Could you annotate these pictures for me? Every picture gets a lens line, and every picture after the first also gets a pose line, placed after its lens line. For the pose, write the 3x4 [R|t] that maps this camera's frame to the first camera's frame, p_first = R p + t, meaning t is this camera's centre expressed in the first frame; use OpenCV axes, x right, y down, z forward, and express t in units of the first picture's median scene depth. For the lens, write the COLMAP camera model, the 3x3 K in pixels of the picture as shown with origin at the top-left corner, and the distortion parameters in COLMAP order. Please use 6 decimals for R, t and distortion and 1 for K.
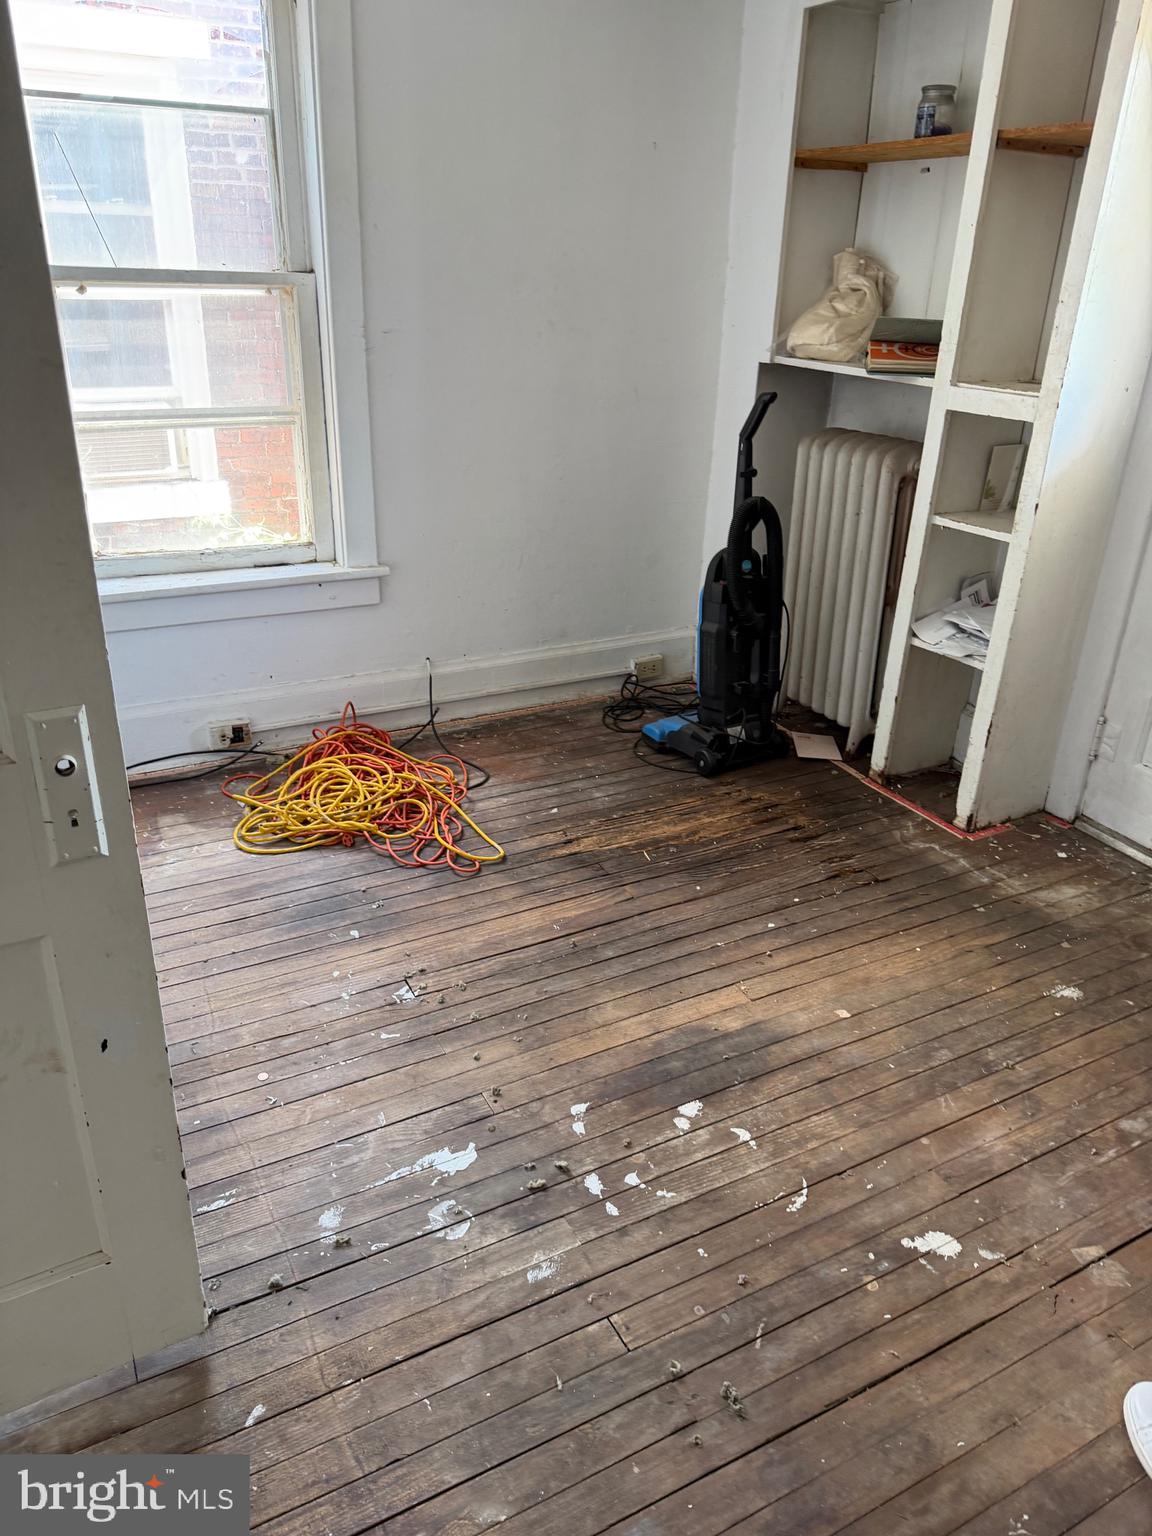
lens RADIAL K [[1105.2, 0, 601.8], [0, 1105.2, 773.9], [0, 0, 1]] dist [0.047284, -0.034549]
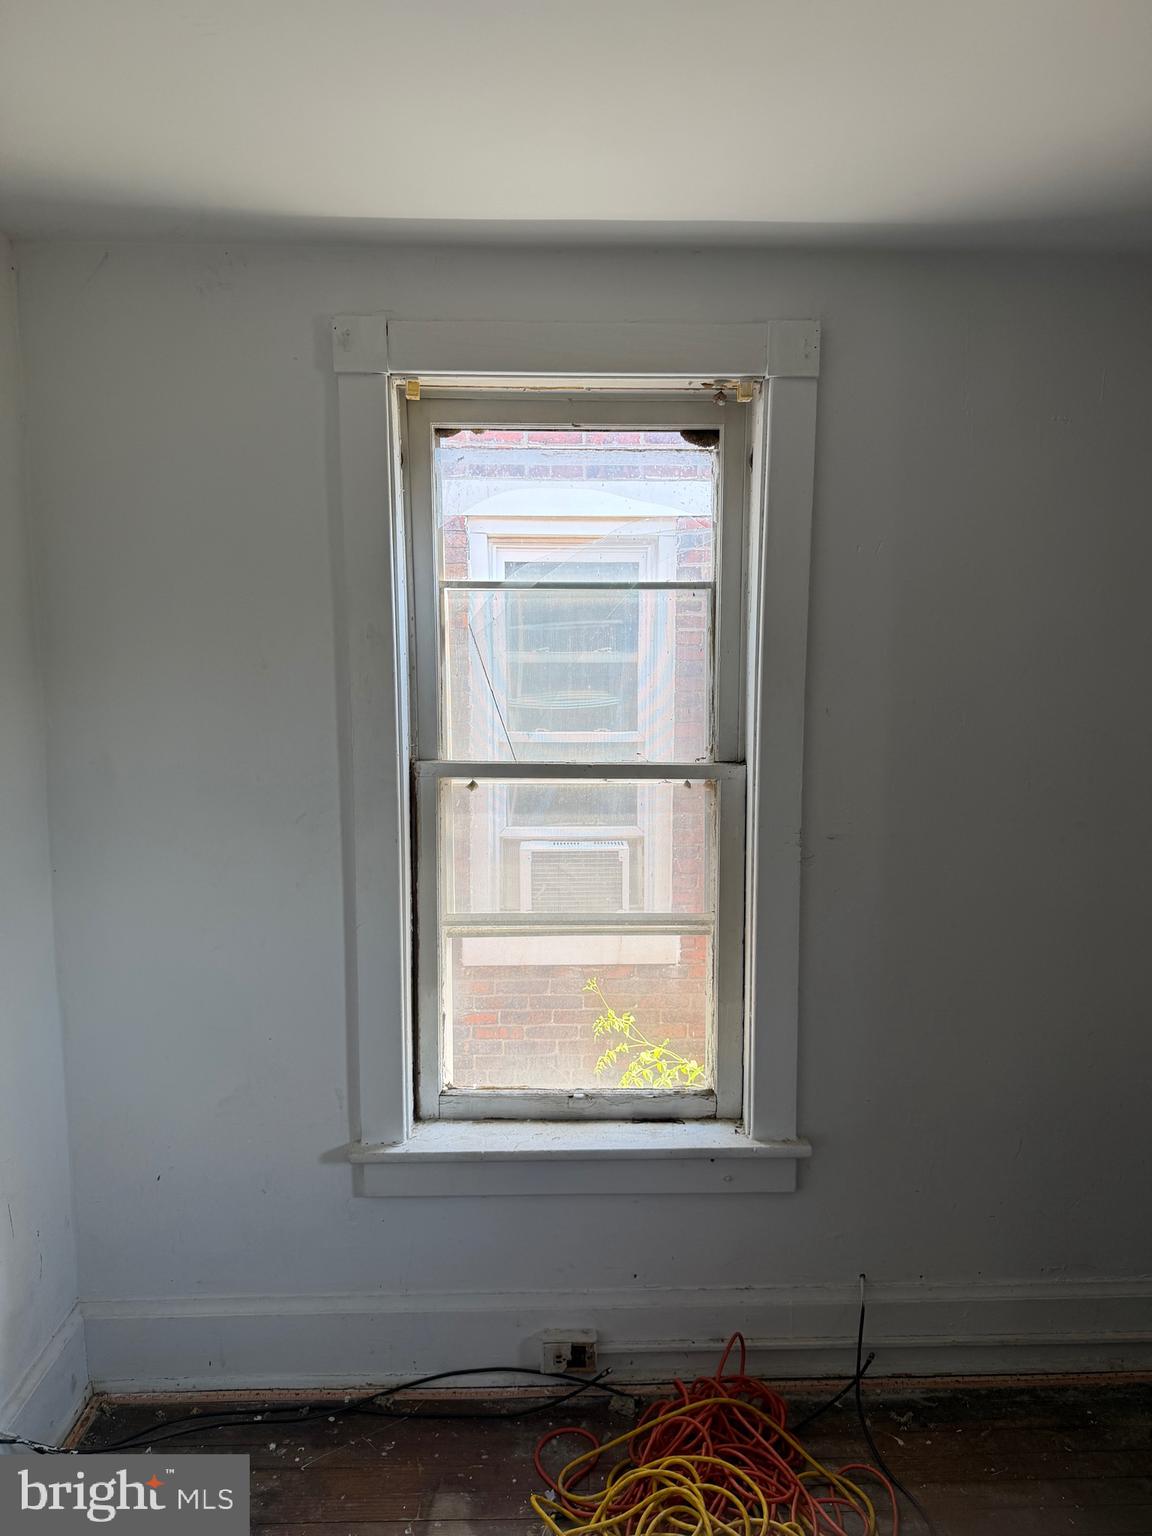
lens RADIAL K [[1105.2, 0, 601.8], [0, 1105.2, 773.9], [0, 0, 1]] dist [0.047284, -0.034549]
pose [[0.891492, 0.026071, -0.452286, 0.000983], [-0.158965, 0.952868, -0.258405, -0.207618], [0.424232, 0.302264, 0.853618, 0.277577]]
